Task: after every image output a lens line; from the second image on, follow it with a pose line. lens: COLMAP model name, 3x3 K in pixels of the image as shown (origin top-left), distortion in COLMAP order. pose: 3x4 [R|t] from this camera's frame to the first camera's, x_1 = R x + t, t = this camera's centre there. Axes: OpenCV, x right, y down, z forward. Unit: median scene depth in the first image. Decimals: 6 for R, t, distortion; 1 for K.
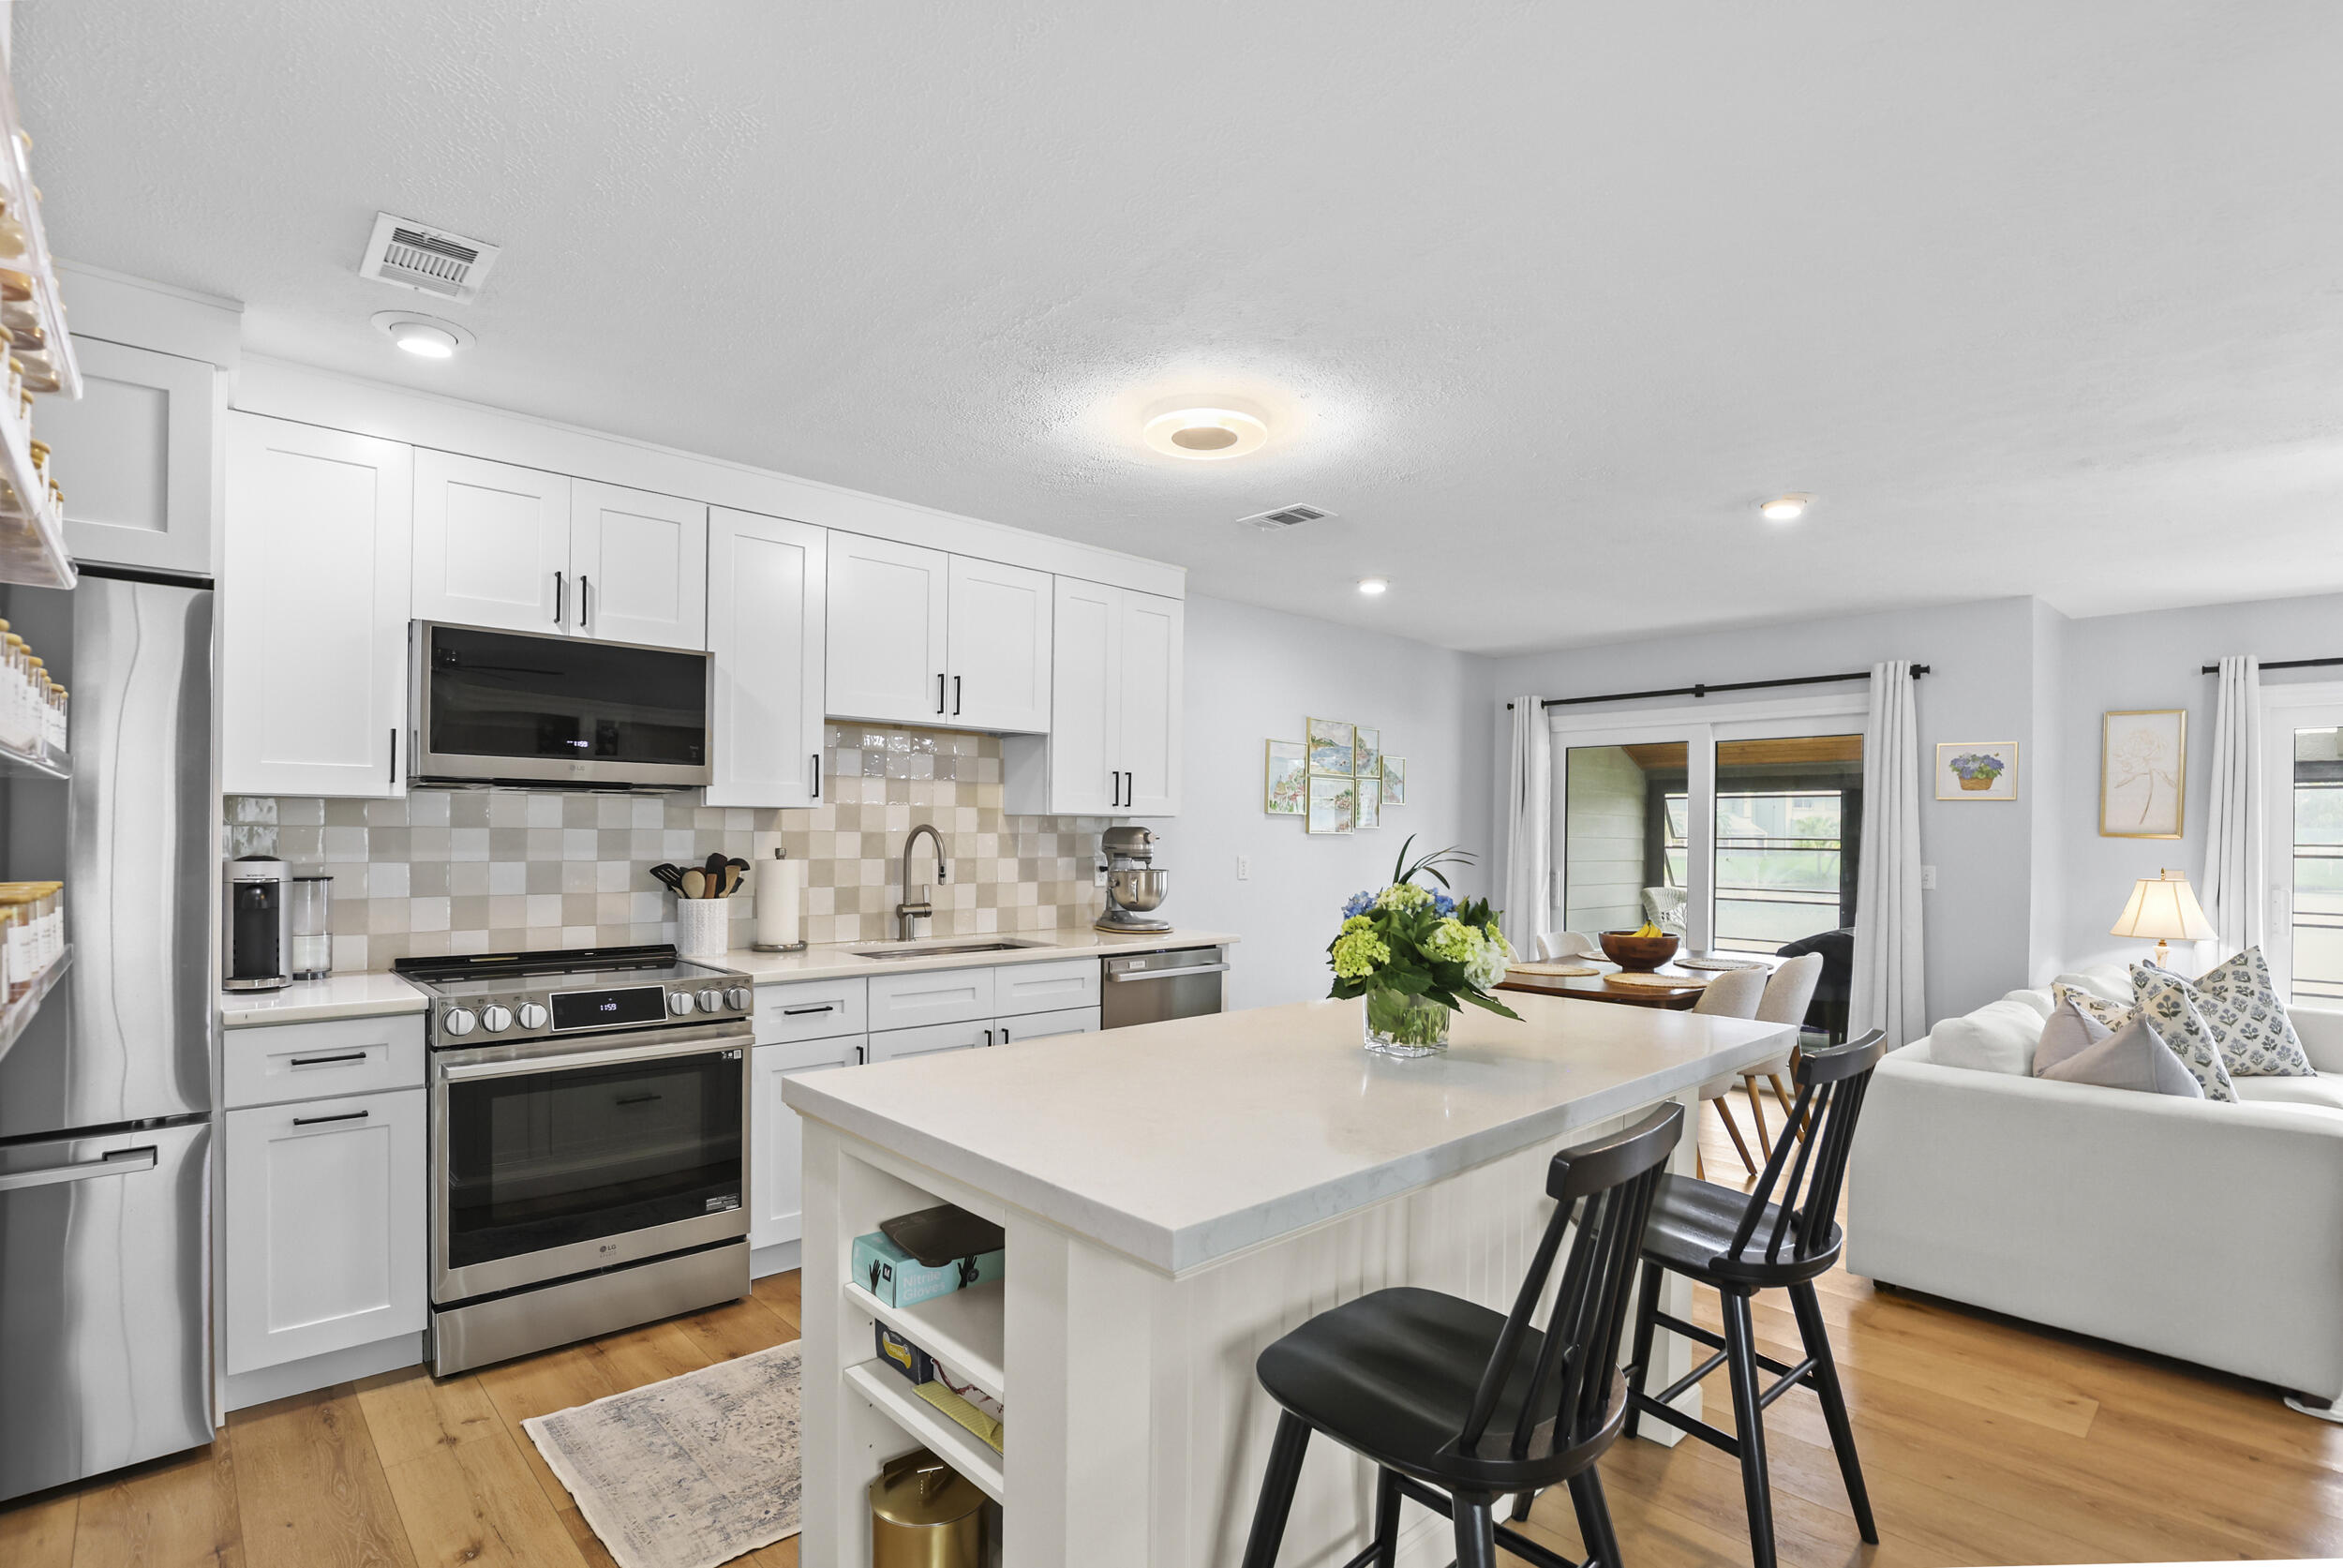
lens RADIAL K [[1107.5, 0, 1168.3], [0, 1107.5, 824.4], [0, 0, 1]] dist [-0.030953, 0.000225]
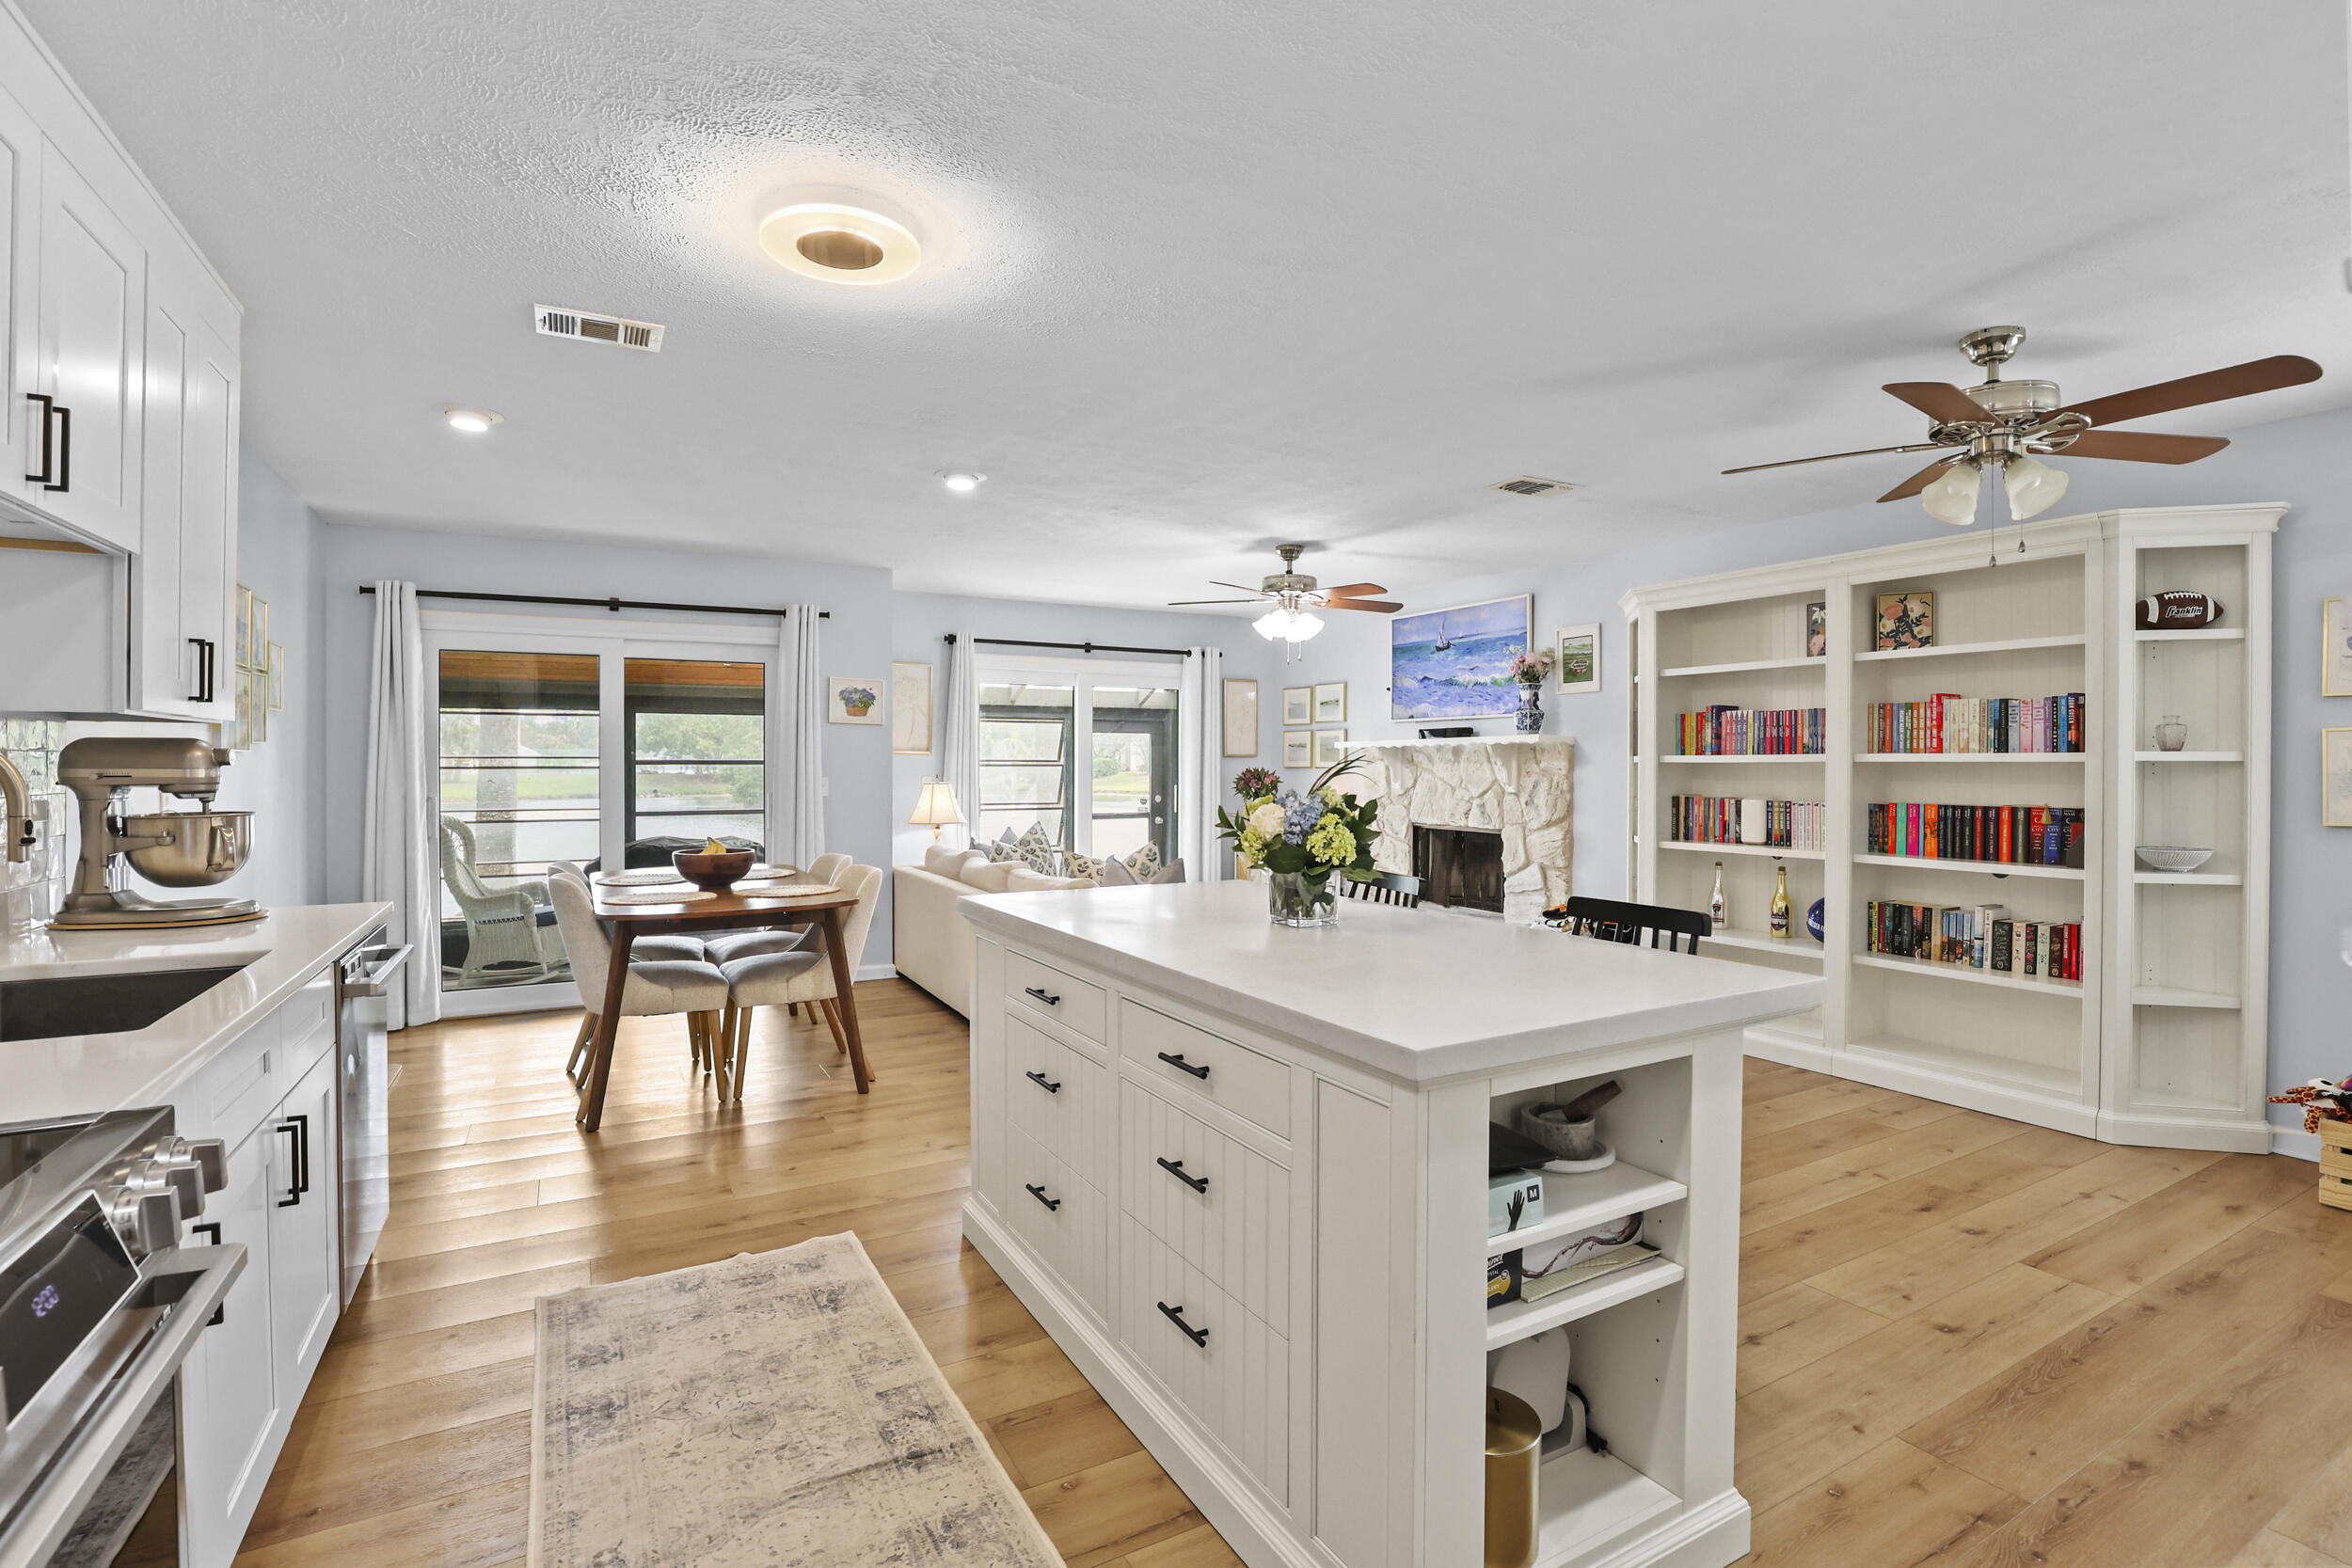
lens RADIAL K [[1091.5, 0, 1177.6], [0, 1091.5, 755.9], [0, 0, 1]] dist [-0.033946, 0.005787]
pose [[0.238125, -0.004935, 0.971222, -0.511957], [-0.005528, 0.999964, 0.006436, 0.006434], [-0.971219, -0.006902, 0.238089, 0.440631]]
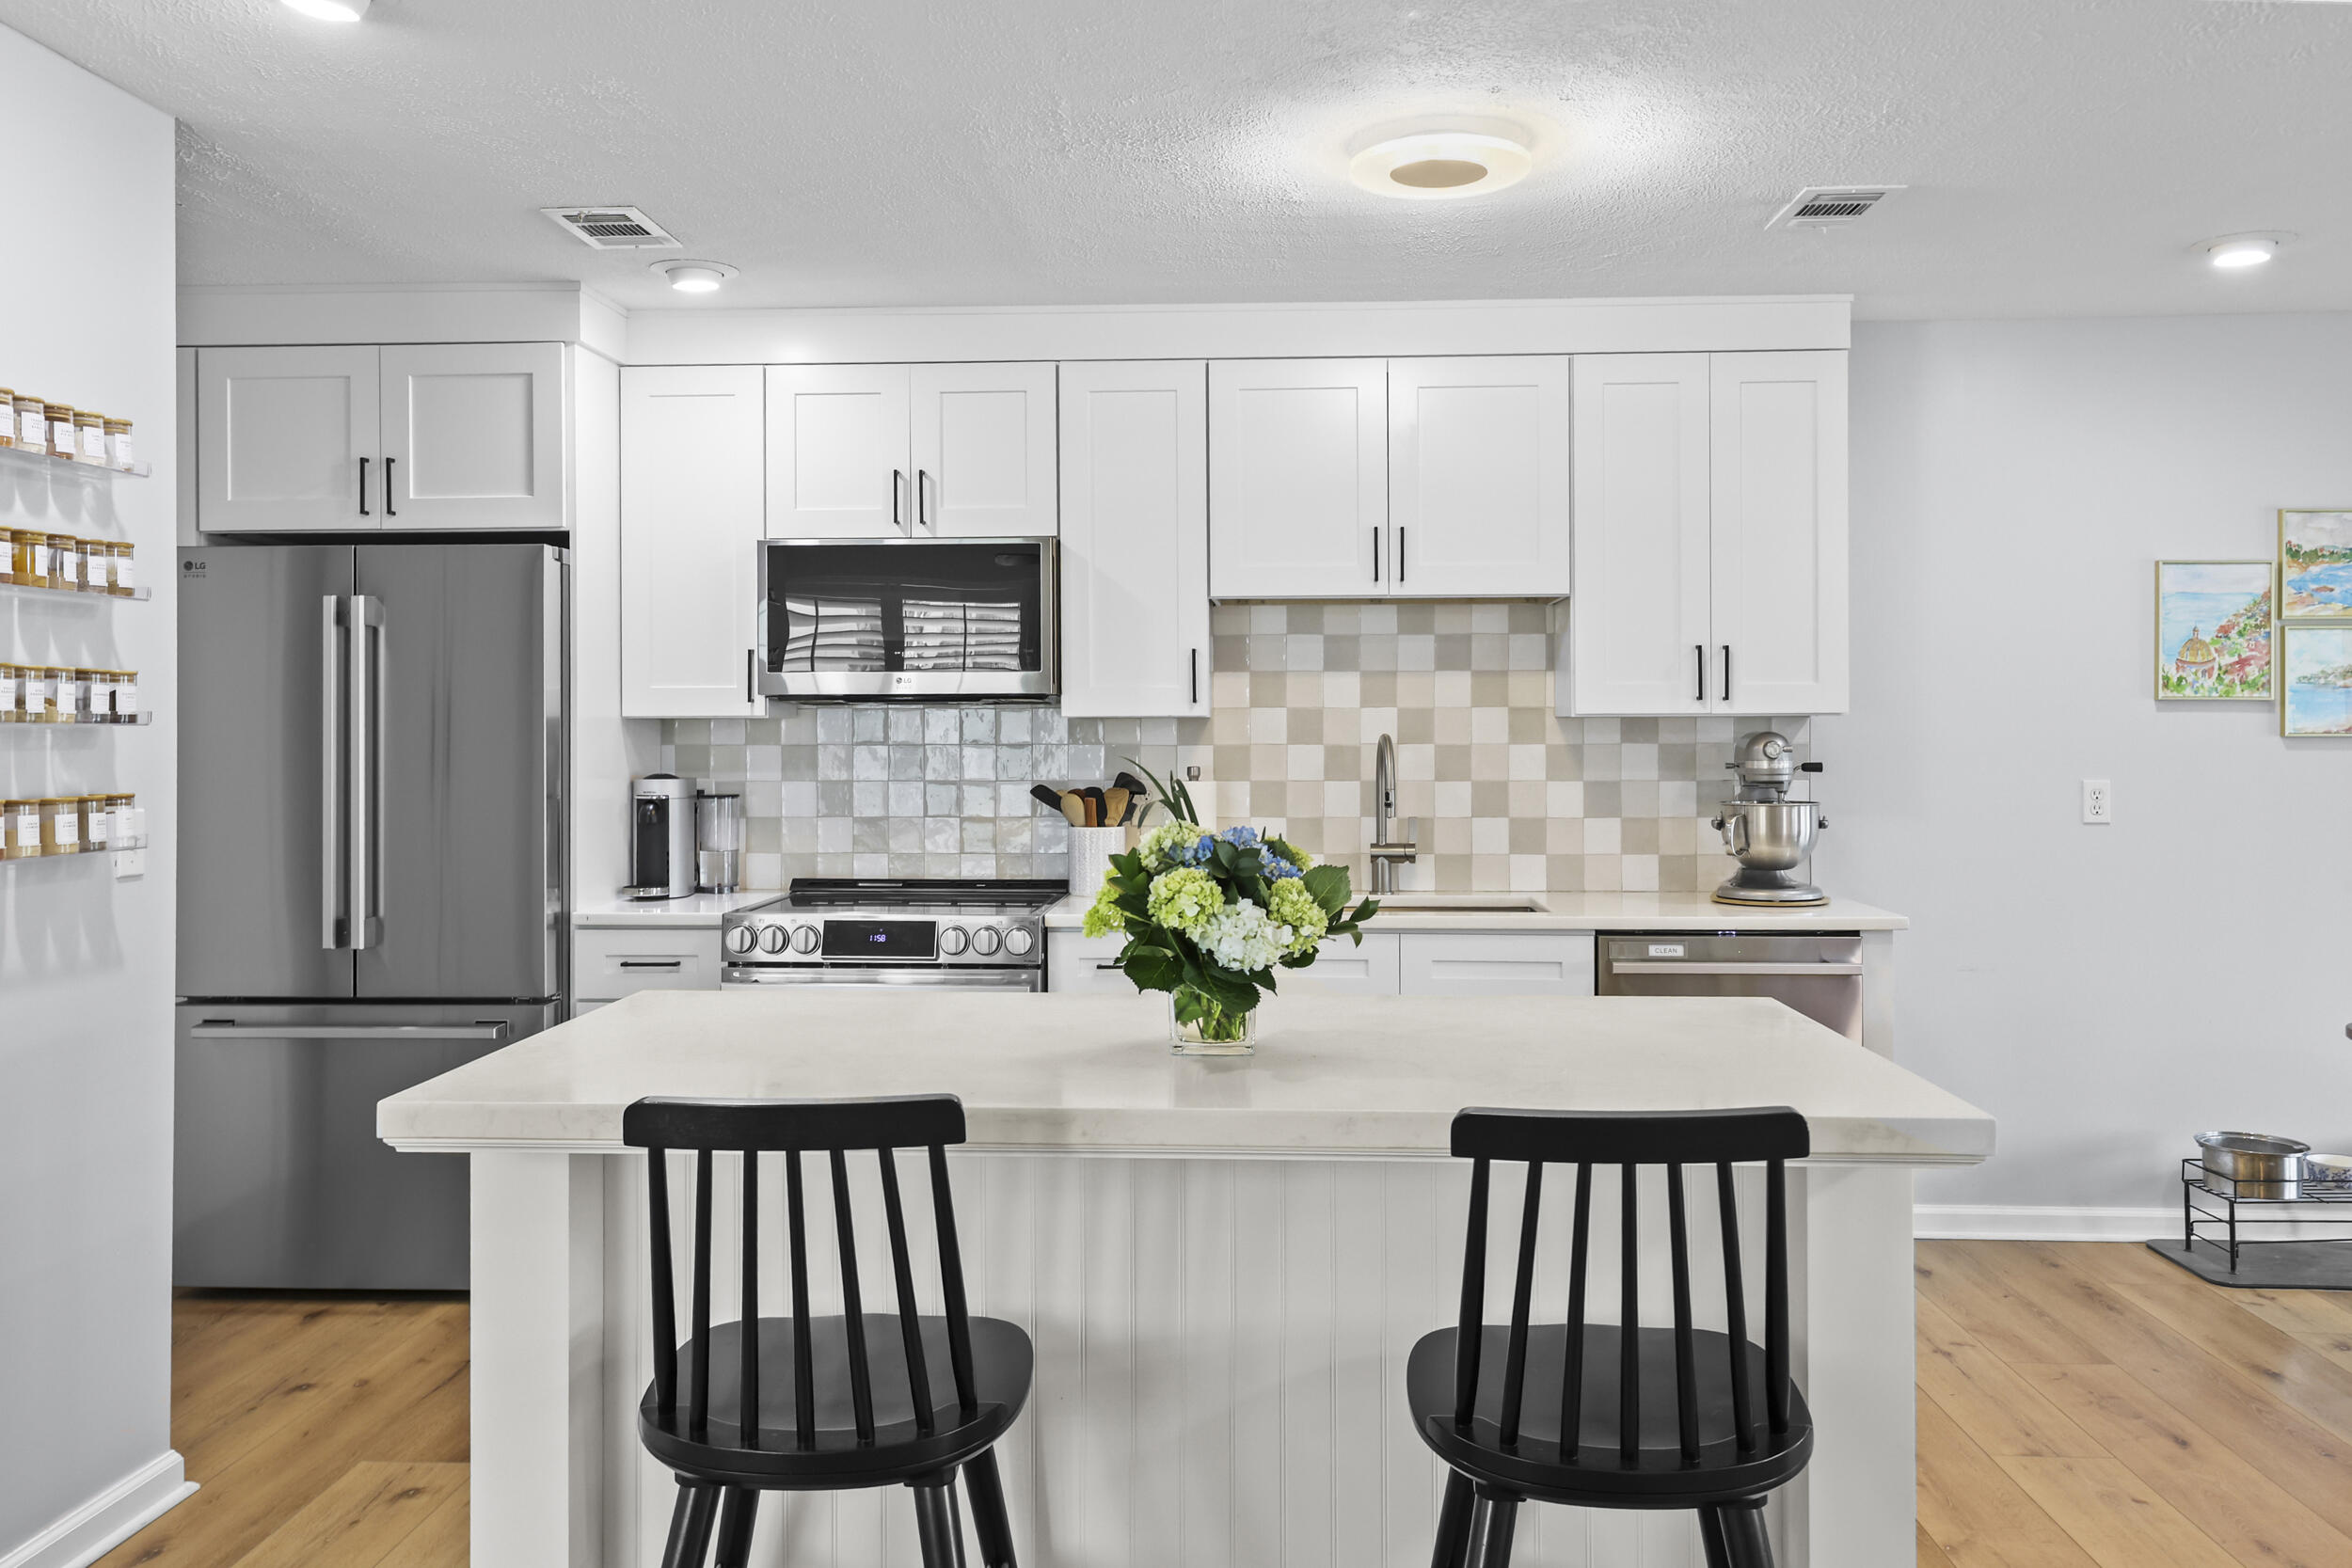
lens RADIAL K [[1814.9, 0, 1163.3], [0, 1814.9, 711.9], [0, 0, 1]] dist [0.003180, 0.015651]
pose [[0.693922, -0.020250, -0.719766, 0.544320], [0.015367, 0.999793, -0.013313, -0.000725], [0.719886, -0.001822, 0.694090, 0.072316]]
